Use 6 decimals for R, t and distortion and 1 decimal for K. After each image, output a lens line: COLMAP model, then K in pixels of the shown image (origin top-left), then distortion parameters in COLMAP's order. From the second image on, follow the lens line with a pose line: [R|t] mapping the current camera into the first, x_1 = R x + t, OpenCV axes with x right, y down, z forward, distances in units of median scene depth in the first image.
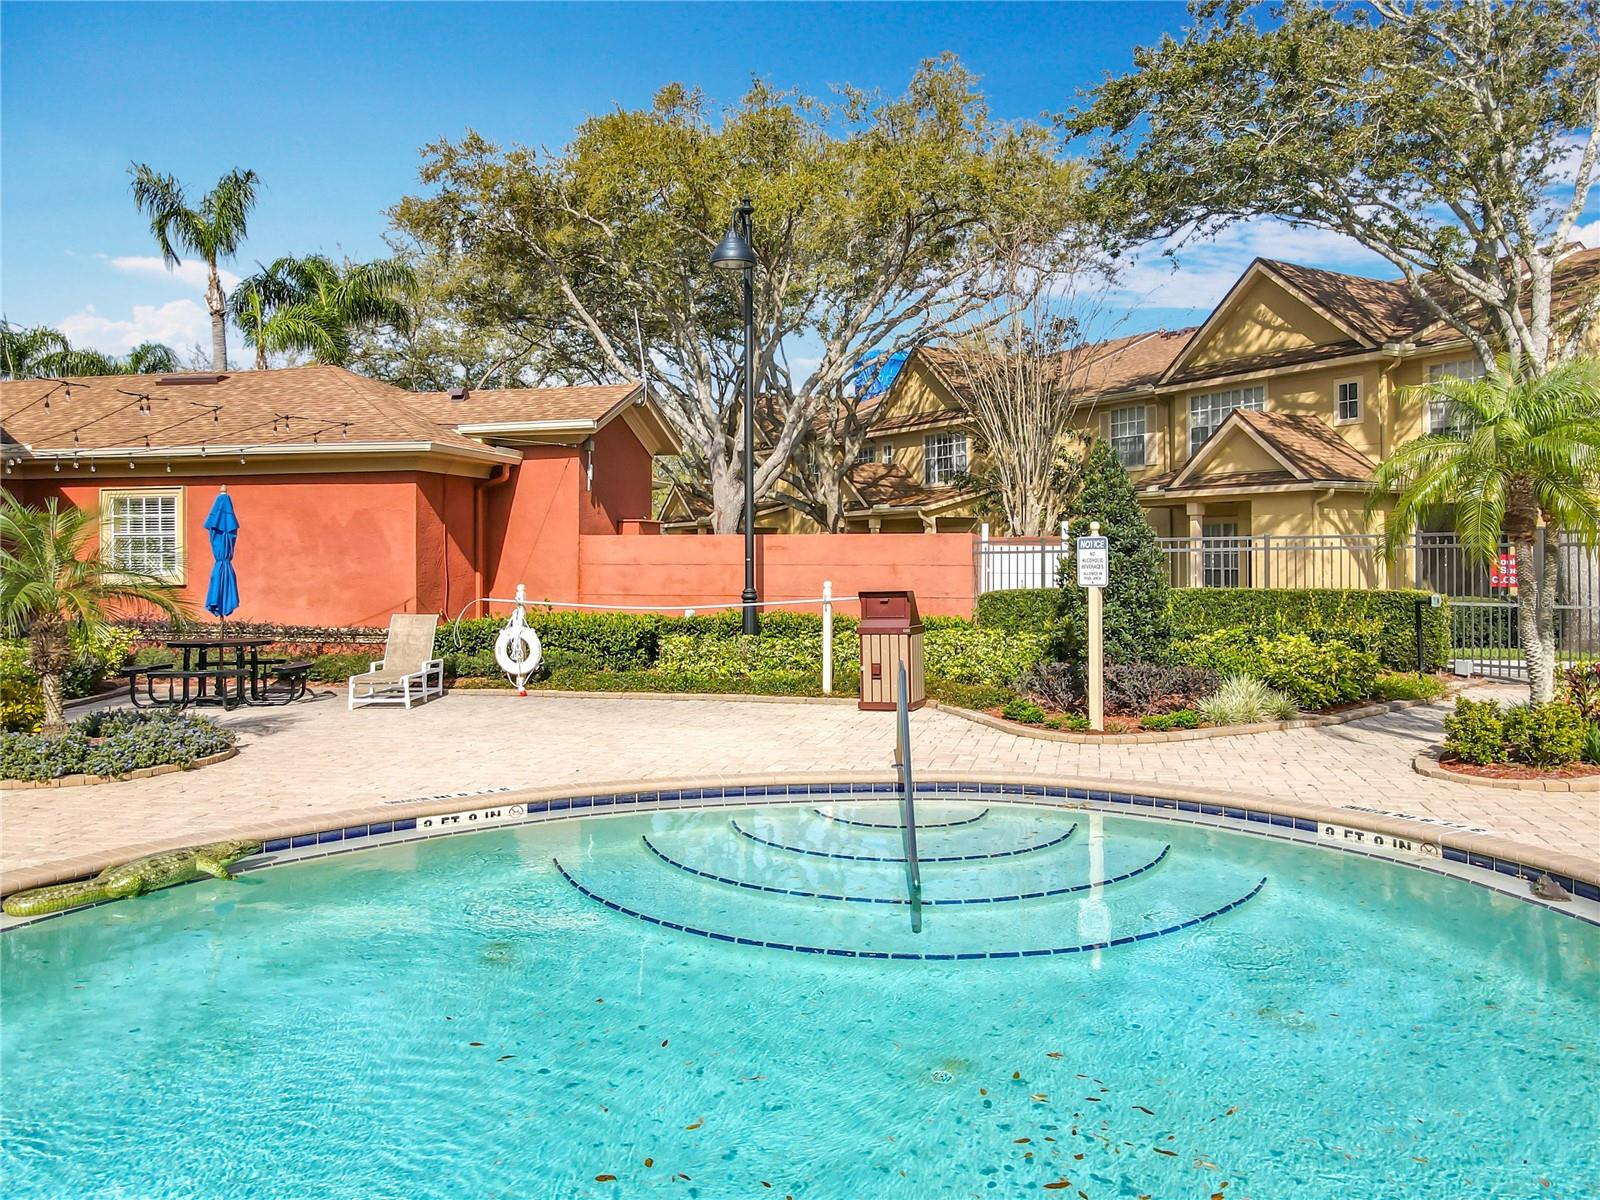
lens RADIAL K [[1226.6, 0, 801.2], [0, 1226.6, 590.8], [0, 0, 1]] dist [0.002830, 0.024137]
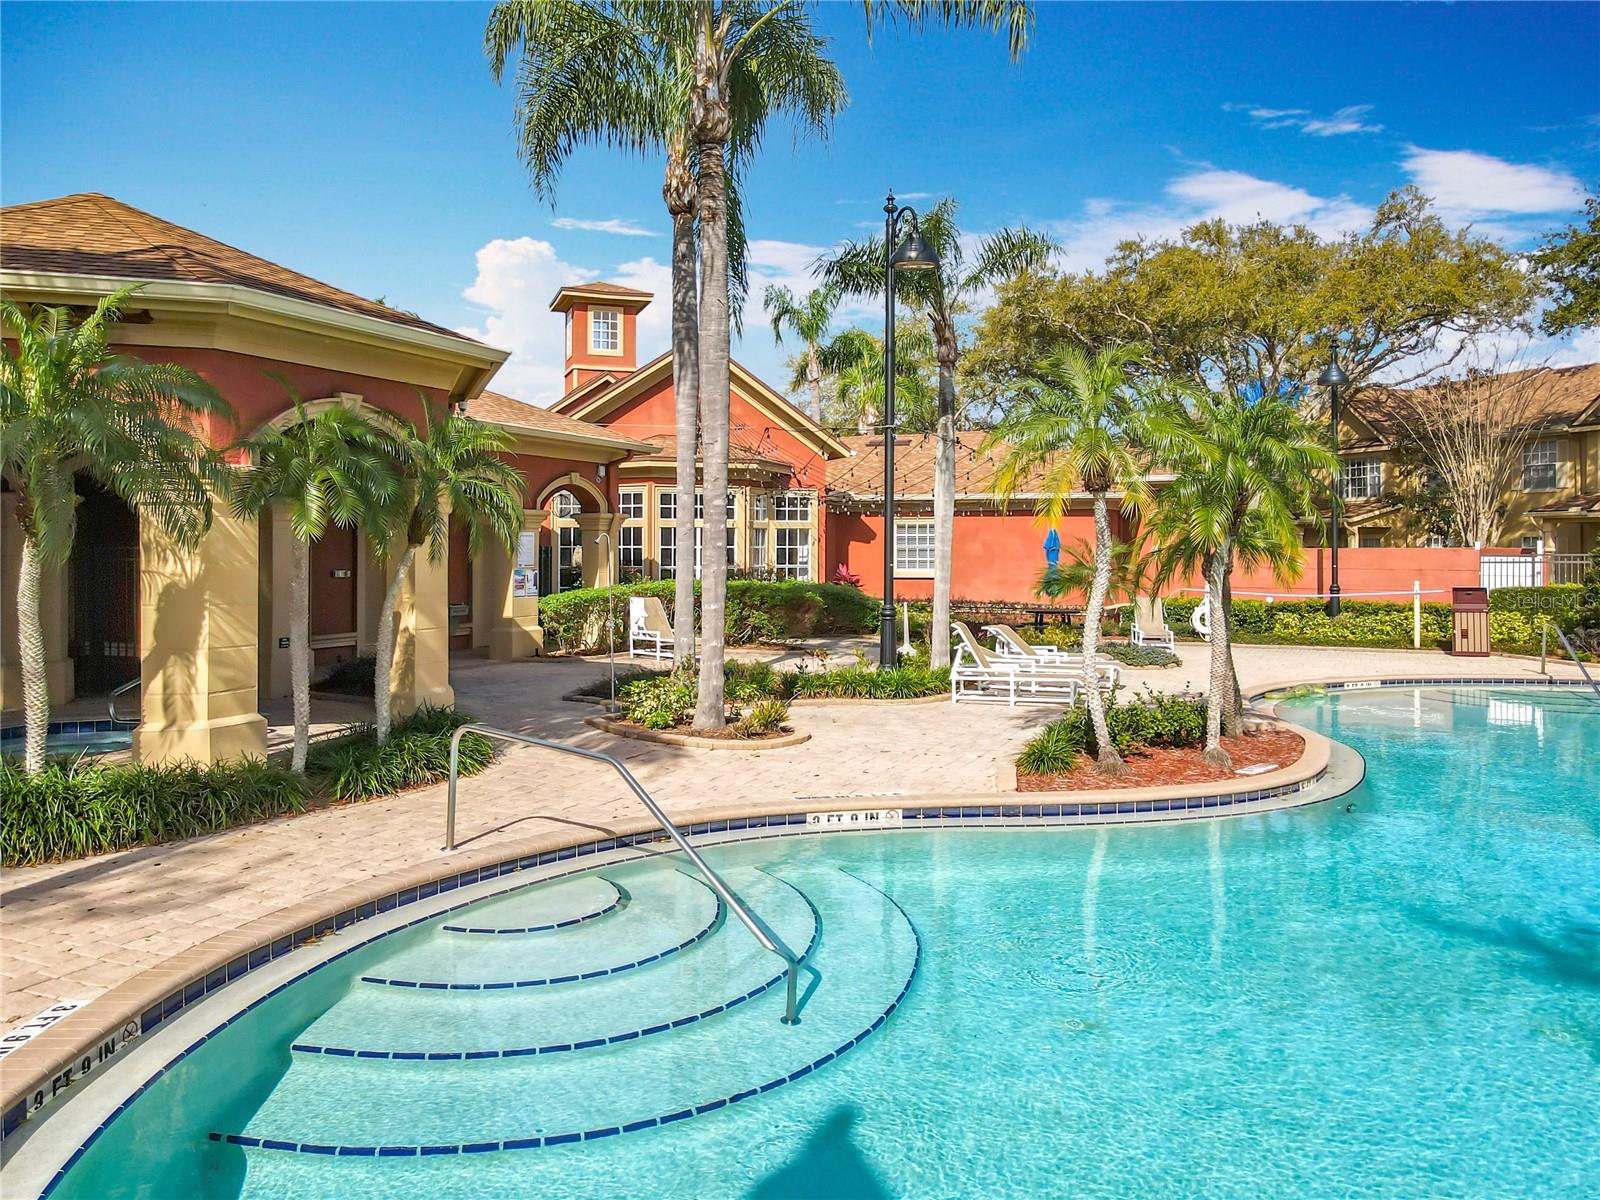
lens RADIAL K [[1226.6, 0, 815.0], [0, 1226.6, 559.0], [0, 0, 1]] dist [0.002830, 0.024137]
pose [[0.980498, 0.006528, -0.196421, -0.275774], [-0.010157, 0.999796, -0.017472, -0.000145], [0.196267, 0.019126, 0.980364, -0.490268]]
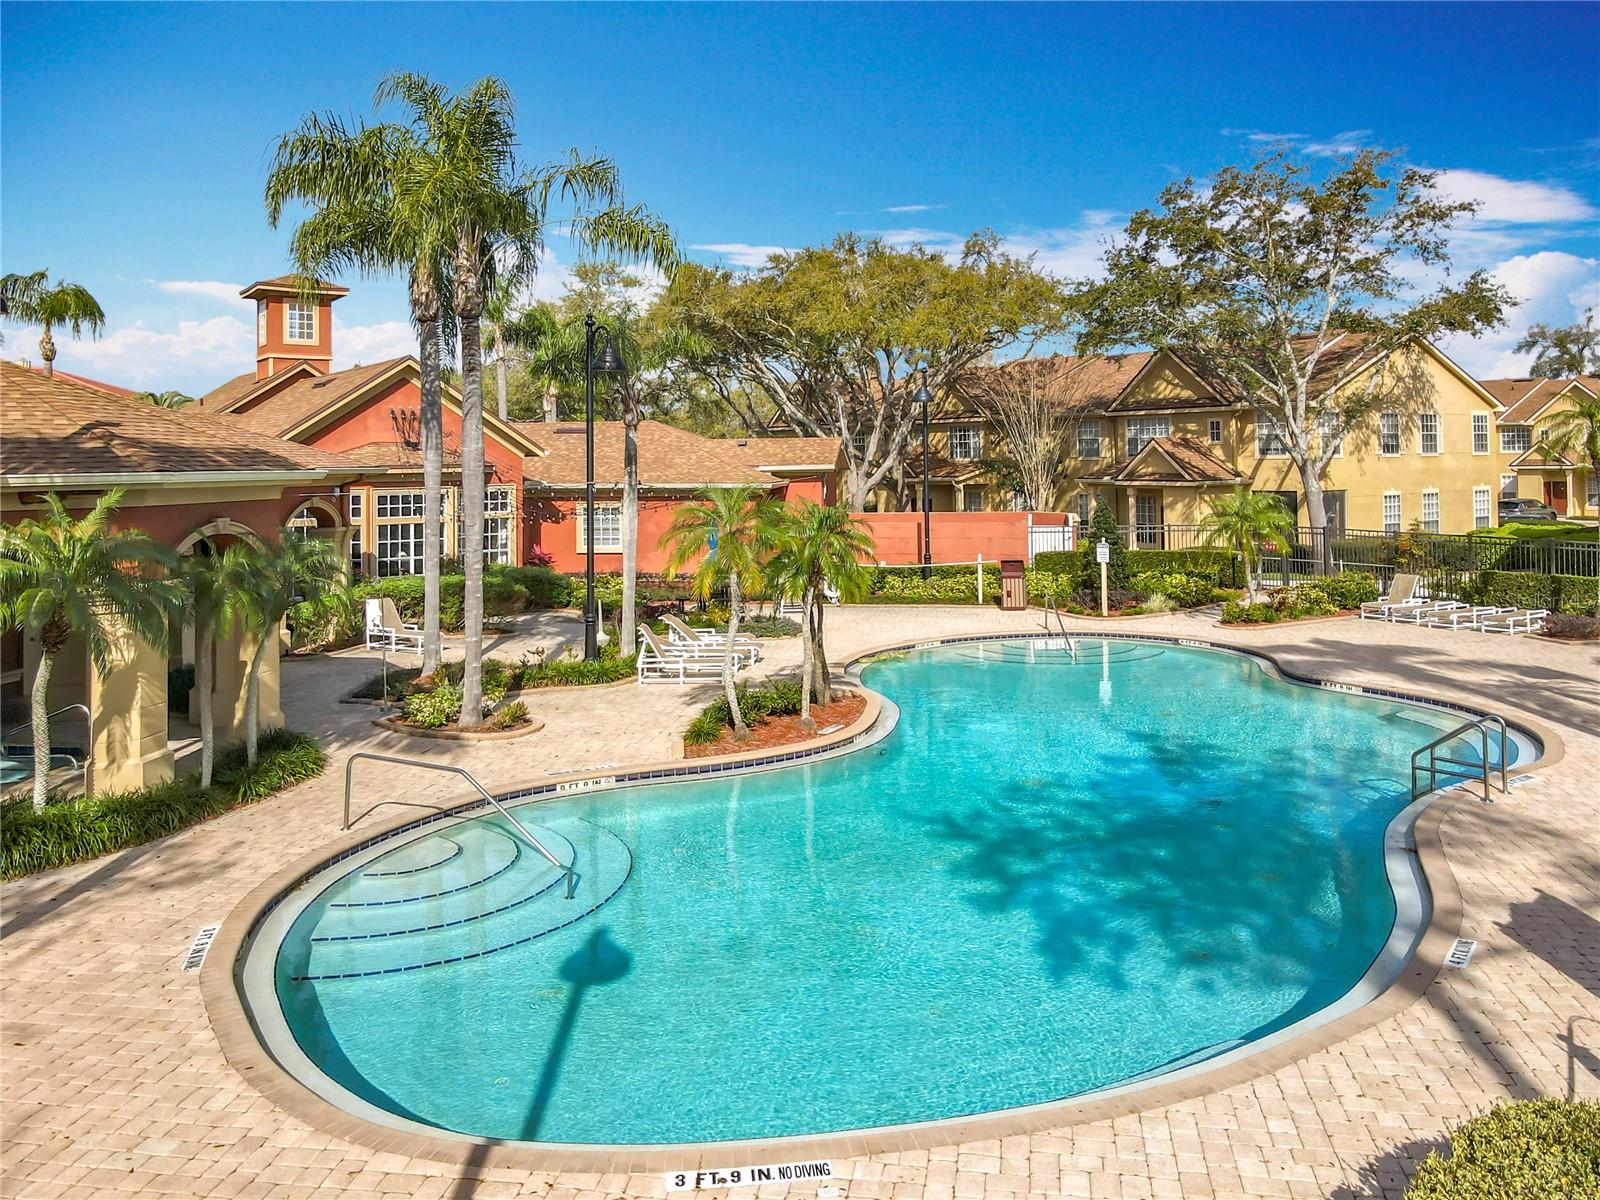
lens RADIAL K [[1226.6, 0, 842.1], [0, 1226.6, 451.6], [0, 0, 1]] dist [0.002830, 0.024137]
pose [[0.995878, -0.007611, 0.090388, -0.263444], [0.010876, 0.999304, -0.035686, -0.071697], [-0.090053, 0.036522, 0.995267, -0.750858]]
